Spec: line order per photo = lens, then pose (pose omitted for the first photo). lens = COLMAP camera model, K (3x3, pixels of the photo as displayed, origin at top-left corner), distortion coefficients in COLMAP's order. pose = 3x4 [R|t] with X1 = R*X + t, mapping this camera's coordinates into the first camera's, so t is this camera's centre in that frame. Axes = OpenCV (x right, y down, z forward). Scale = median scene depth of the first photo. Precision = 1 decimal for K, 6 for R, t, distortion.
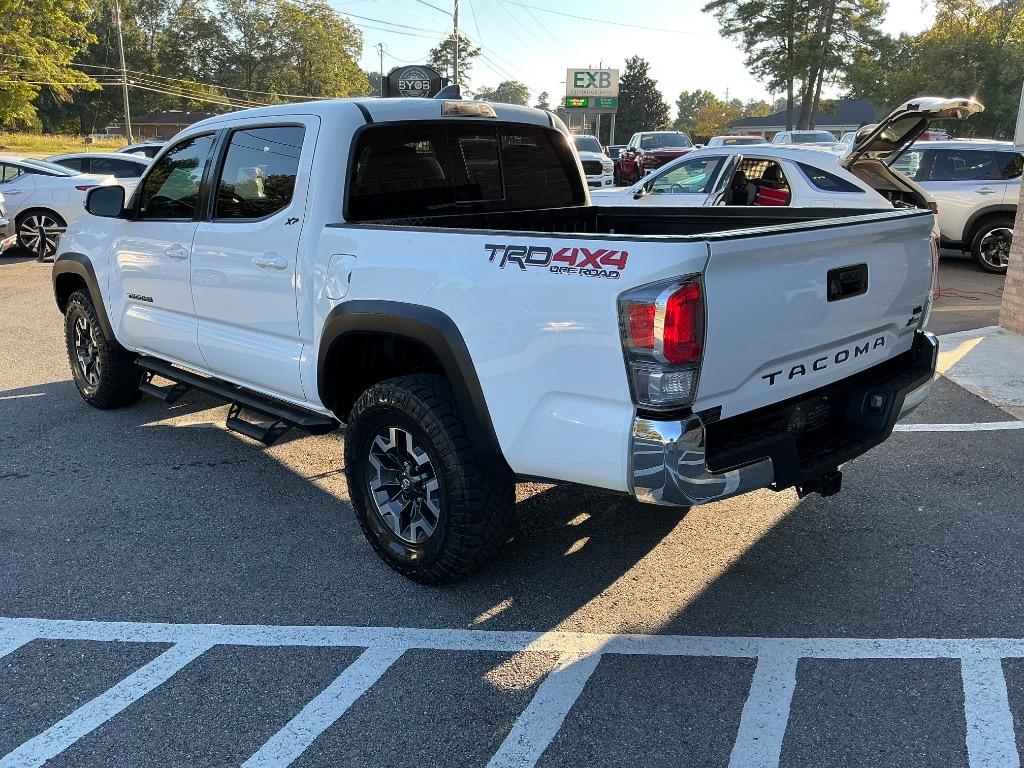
lens RADIAL K [[856.8, 0, 509.4], [0, 856.8, 388.3], [0, 0, 1]] dist [0.062064, -0.122017]
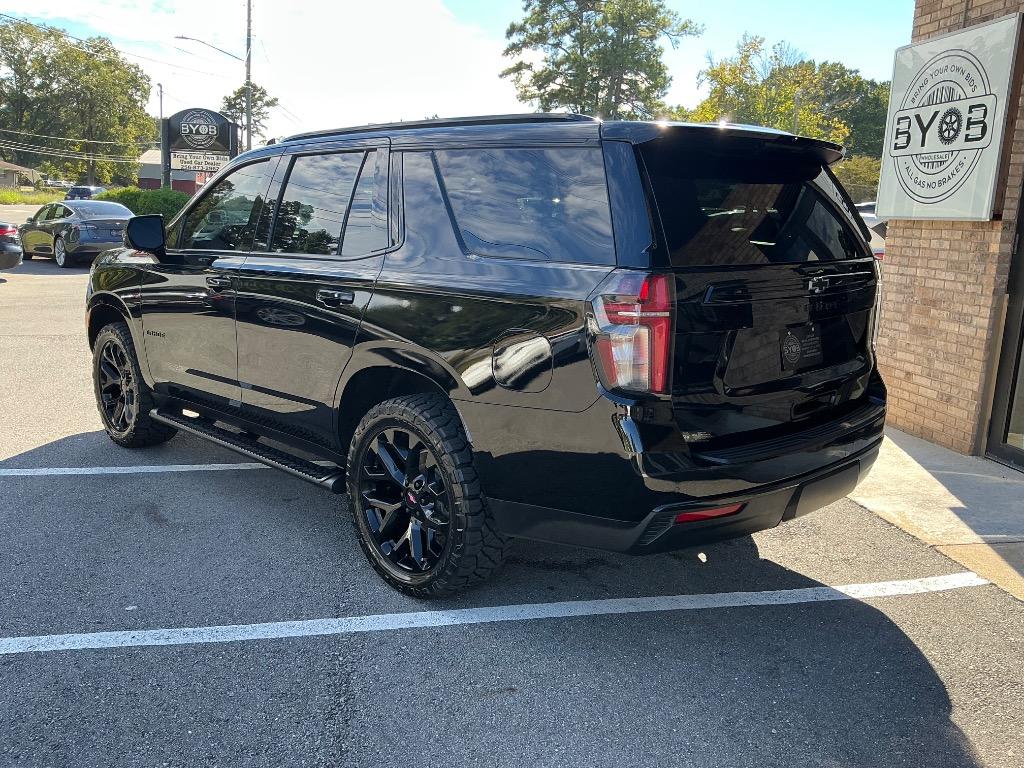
lens RADIAL K [[856.8, 0, 514.7], [0, 856.8, 383.5], [0, 0, 1]] dist [0.062064, -0.122017]
pose [[0.973775, -0.018413, 0.226769, 0.001461], [0.033167, 0.997561, -0.061423, -0.006844], [-0.225085, 0.067333, 0.972010, 0.023247]]
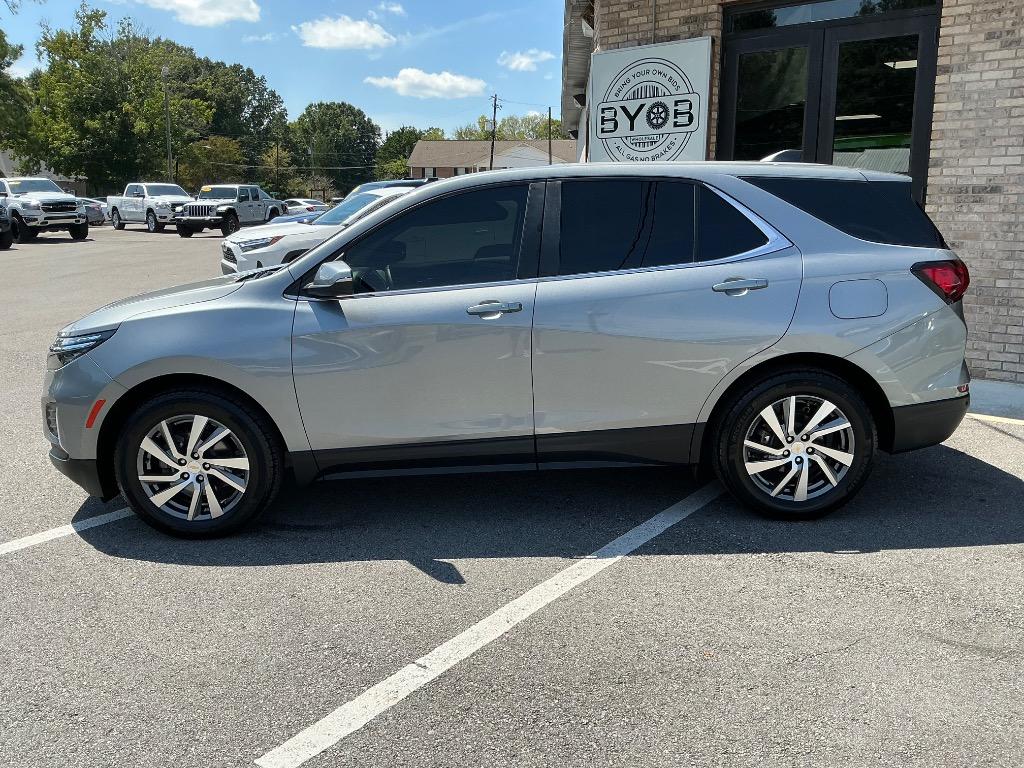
lens RADIAL K [[856.8, 0, 500.7], [0, 856.8, 389.7], [0, 0, 1]] dist [0.062064, -0.122017]
pose [[0.593869, -0.183811, 0.783284, -0.046122], [0.223564, 0.972913, 0.058810, -0.011334], [-0.772877, 0.140188, 0.618876, 0.043307]]
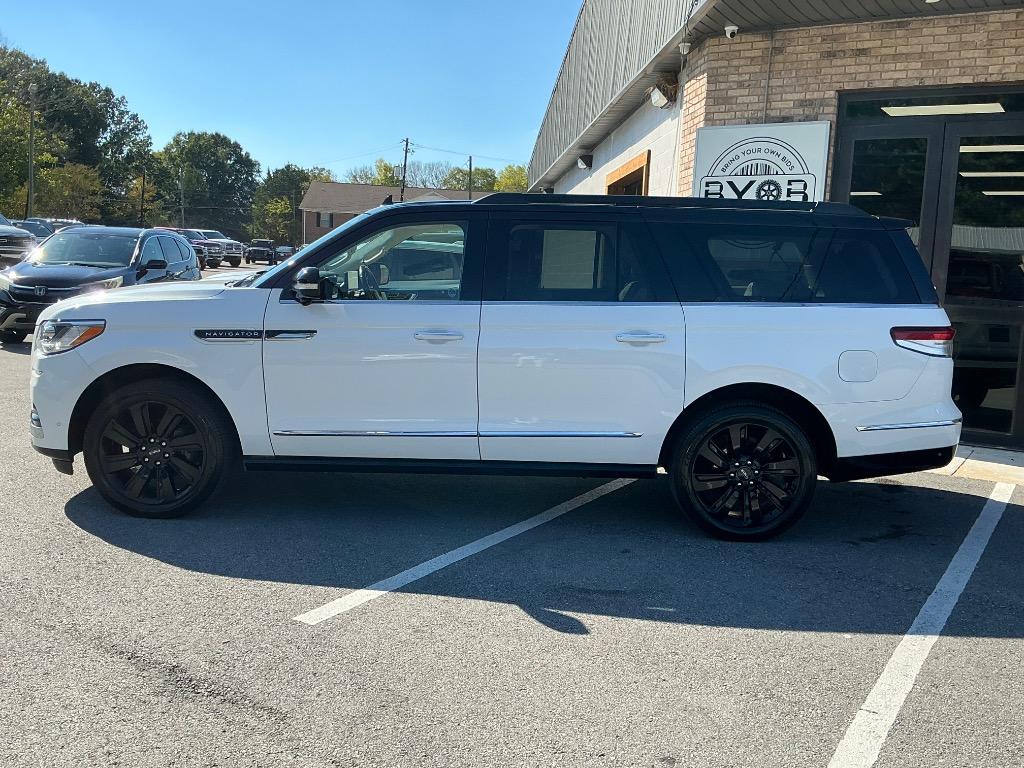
lens RADIAL K [[981.5, 0, 506.9], [0, 981.5, 386.2], [0, 0, 1]] dist [0.010300, 0.000000]
pose [[0.488444, -0.099006, 0.866960, -0.070116], [0.190787, 0.981621, 0.004611, -0.017246], [-0.851483, 0.163153, 0.498356, 0.061319]]
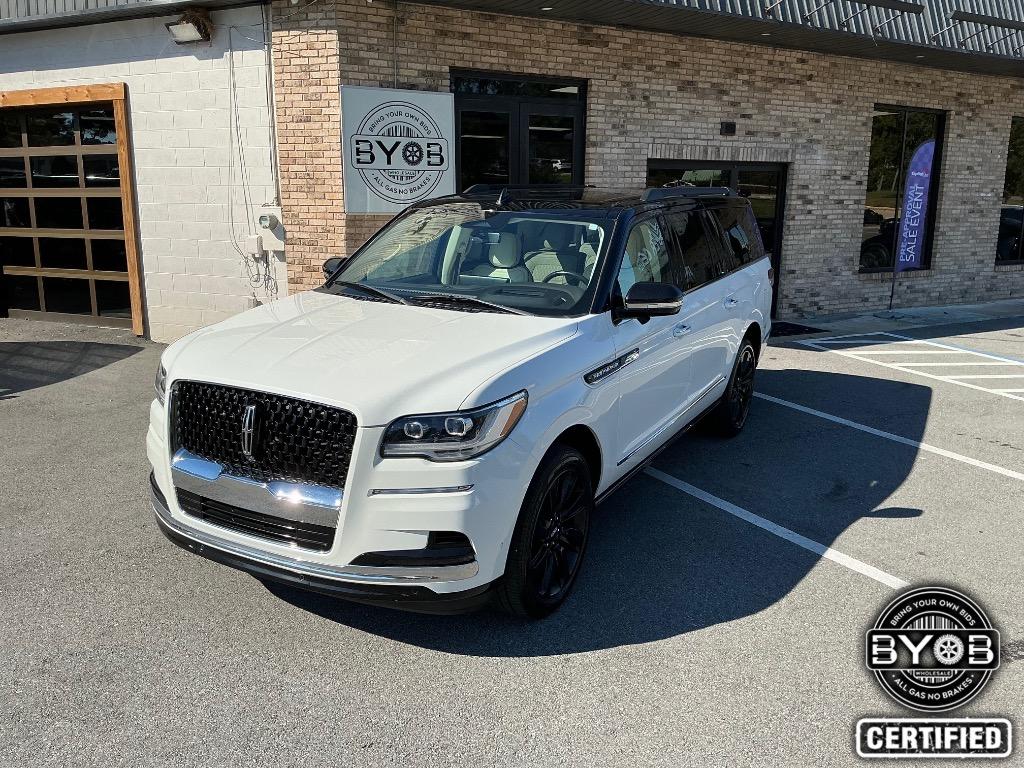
lens RADIAL K [[856.8, 0, 512.3], [0, 856.8, 388.4], [0, 0, 1]] dist [0.062064, -0.122017]
pose [[-0.547784, -0.208884, 0.810123, -0.058108], [0.199783, 0.907655, 0.369120, -0.047583], [-0.812416, 0.364047, -0.455467, 0.151156]]
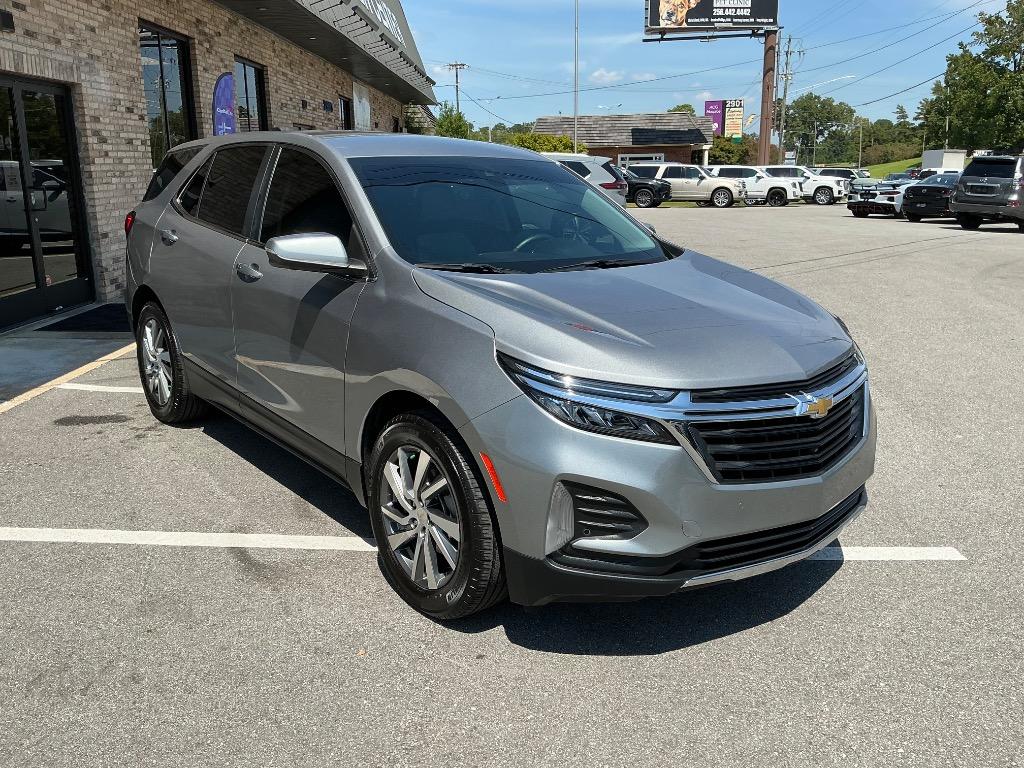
lens RADIAL K [[856.8, 0, 511.6], [0, 856.8, 384.8], [0, 0, 1]] dist [0.062064, -0.122017]
pose [[-0.998670, -0.002359, -0.051506, 0.003274], [-0.027270, 0.871957, 0.488822, -0.038402], [0.043758, 0.489576, -0.870862, 0.142790]]
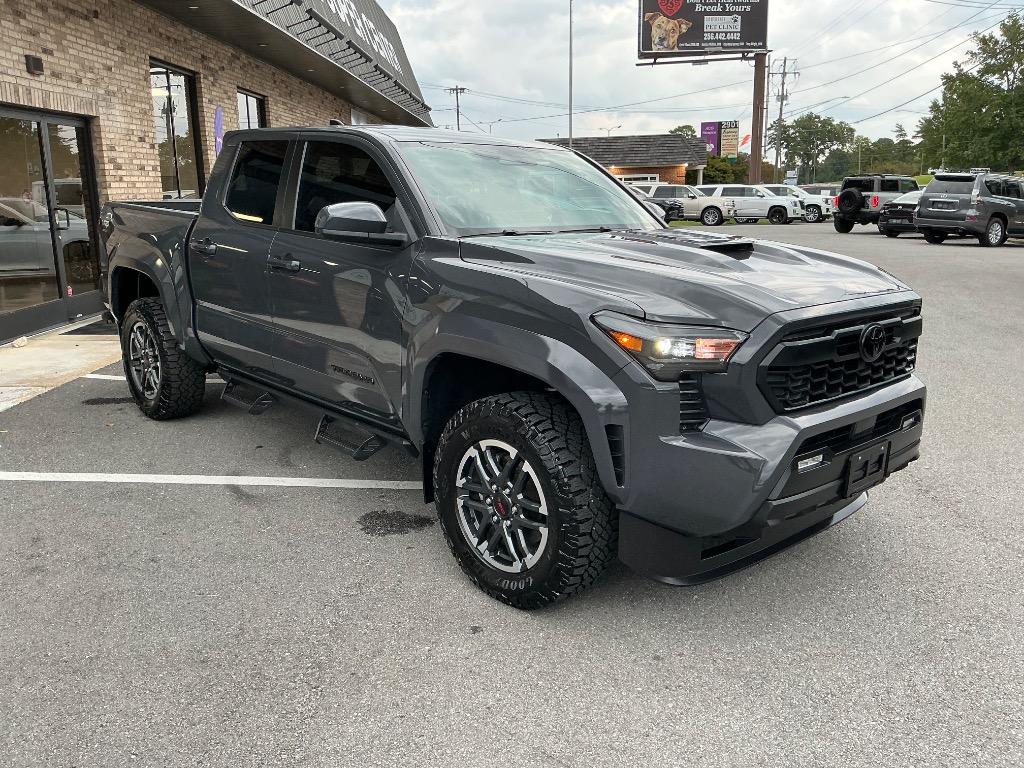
lens RADIAL K [[856.8, 0, 511.8], [0, 856.8, 386.0], [0, 0, 1]] dist [0.062064, -0.122017]
pose [[-0.998950, 0.002497, -0.045755, -0.001261], [-0.019327, 0.882394, 0.470113, -0.042271], [0.041547, 0.470504, -0.881419, 0.156910]]
